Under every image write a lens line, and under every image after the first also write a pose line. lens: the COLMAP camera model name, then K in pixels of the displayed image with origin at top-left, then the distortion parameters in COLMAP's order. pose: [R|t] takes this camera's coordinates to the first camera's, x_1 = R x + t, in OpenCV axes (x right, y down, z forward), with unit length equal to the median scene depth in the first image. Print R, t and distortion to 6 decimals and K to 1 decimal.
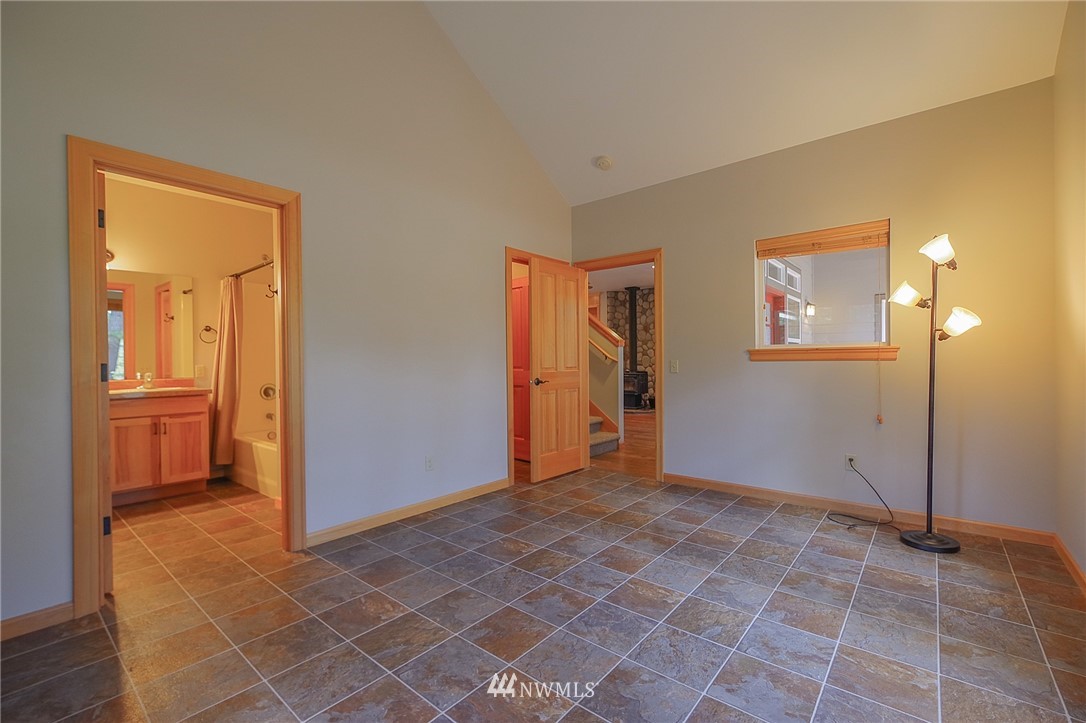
lens RADIAL K [[469.7, 0, 542.4], [0, 469.7, 363.5], [0, 0, 1]] dist [-0.002457, 0.000004]
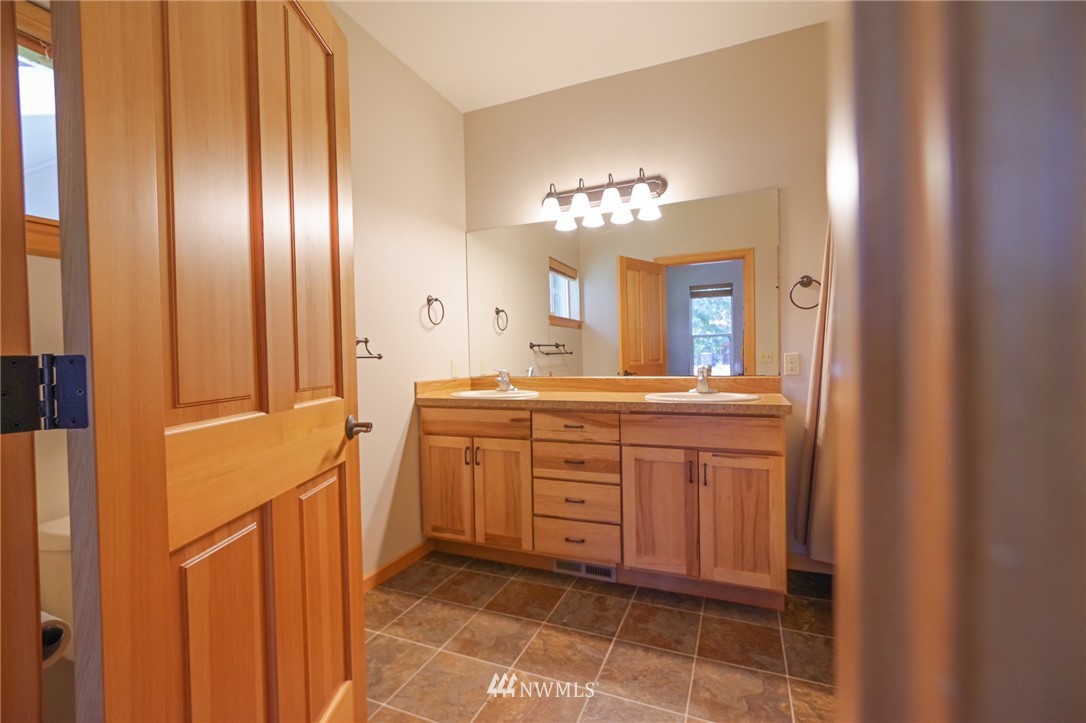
lens RADIAL K [[469.7, 0, 542.5], [0, 469.7, 362.5], [0, 0, 1]] dist [-0.002457, 0.000004]
pose [[0.300780, 0.018114, -0.953522, -0.361143], [0.008336, 0.999731, 0.021622, 0.001171], [0.953657, -0.014452, 0.300548, 0.665968]]
